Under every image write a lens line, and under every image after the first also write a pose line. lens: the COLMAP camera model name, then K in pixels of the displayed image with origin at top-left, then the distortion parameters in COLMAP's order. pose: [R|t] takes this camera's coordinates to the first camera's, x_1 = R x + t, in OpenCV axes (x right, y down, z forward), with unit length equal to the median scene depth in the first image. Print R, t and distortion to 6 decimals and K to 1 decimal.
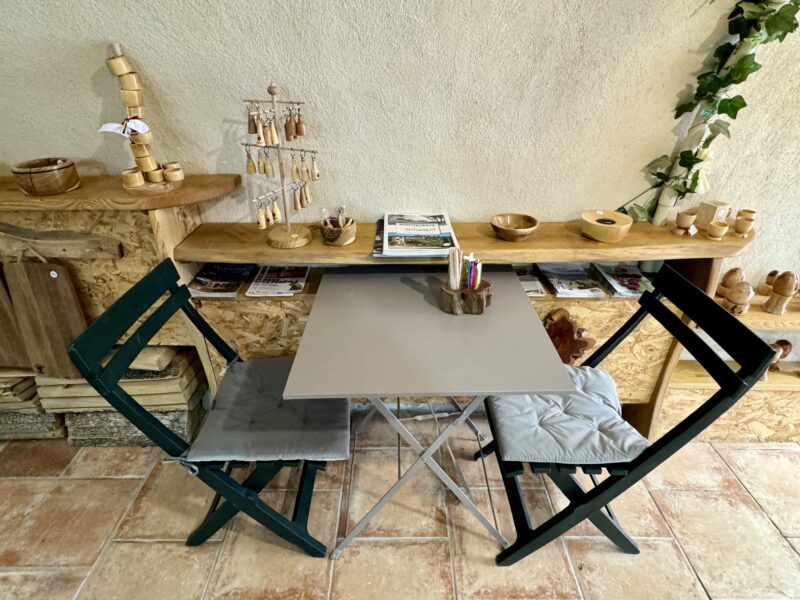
lens RADIAL K [[435.2, 0, 400.0], [0, 435.2, 300.0], [0, 0, 1]] dist [0.000163, 0.000356]
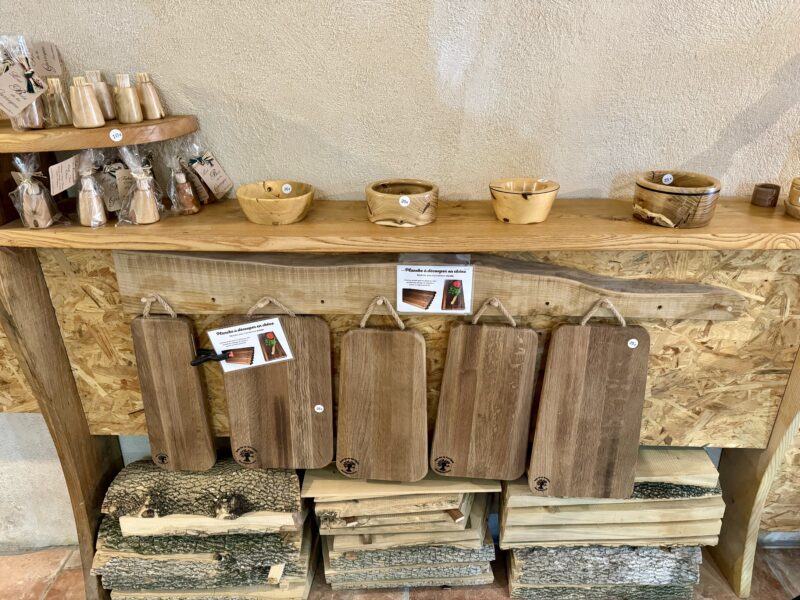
lens RADIAL K [[556.8, 0, 400.0], [0, 556.8, 300.0], [0, 0, 1]] dist [0.107935, -0.160860]
pose [[0.999944, 0.001004, -0.010578, -1.142364], [-0.001921, 0.996205, -0.087015, -0.049241], [0.010450, 0.087030, 0.996151, 0.131123]]
